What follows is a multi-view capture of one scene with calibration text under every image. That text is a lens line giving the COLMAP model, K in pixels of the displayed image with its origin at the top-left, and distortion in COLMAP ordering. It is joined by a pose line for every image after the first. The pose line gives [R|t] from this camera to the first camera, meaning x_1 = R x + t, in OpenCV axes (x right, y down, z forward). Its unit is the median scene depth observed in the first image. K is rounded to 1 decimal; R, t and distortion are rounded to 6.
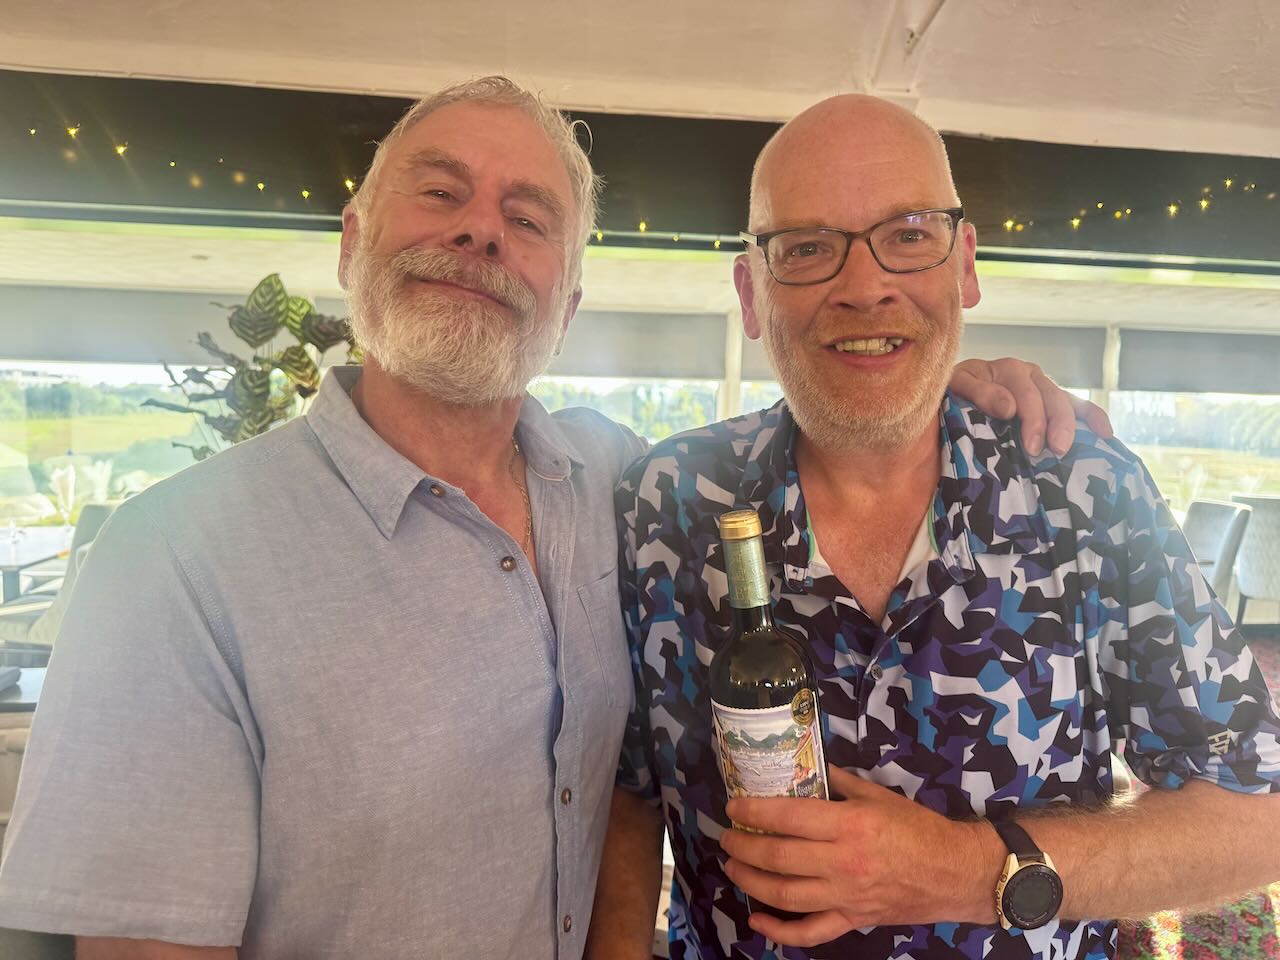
lens RADIAL K [[941.1, 0, 655.5], [0, 941.1, 469.3], [0, 0, 1]] dist [0.047286, -0.033318]
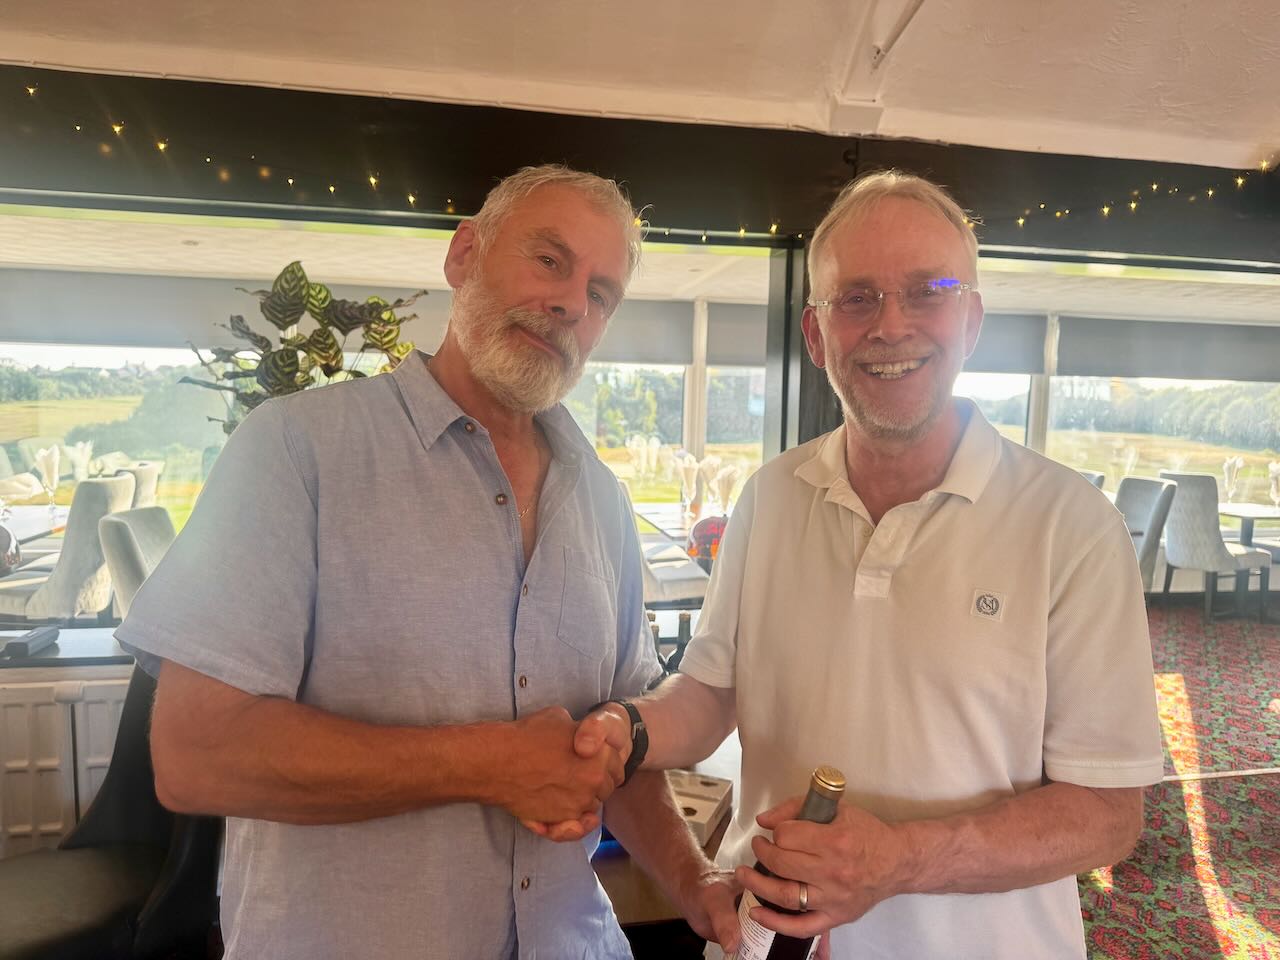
lens RADIAL K [[941.1, 0, 655.5], [0, 941.1, 469.3], [0, 0, 1]] dist [0.047286, -0.033318]
pose [[0.998644, -0.002764, 0.051982, -0.043958], [0.001997, 0.999888, 0.014812, 0.013613], [-0.052017, -0.014688, 0.998538, -0.091894]]
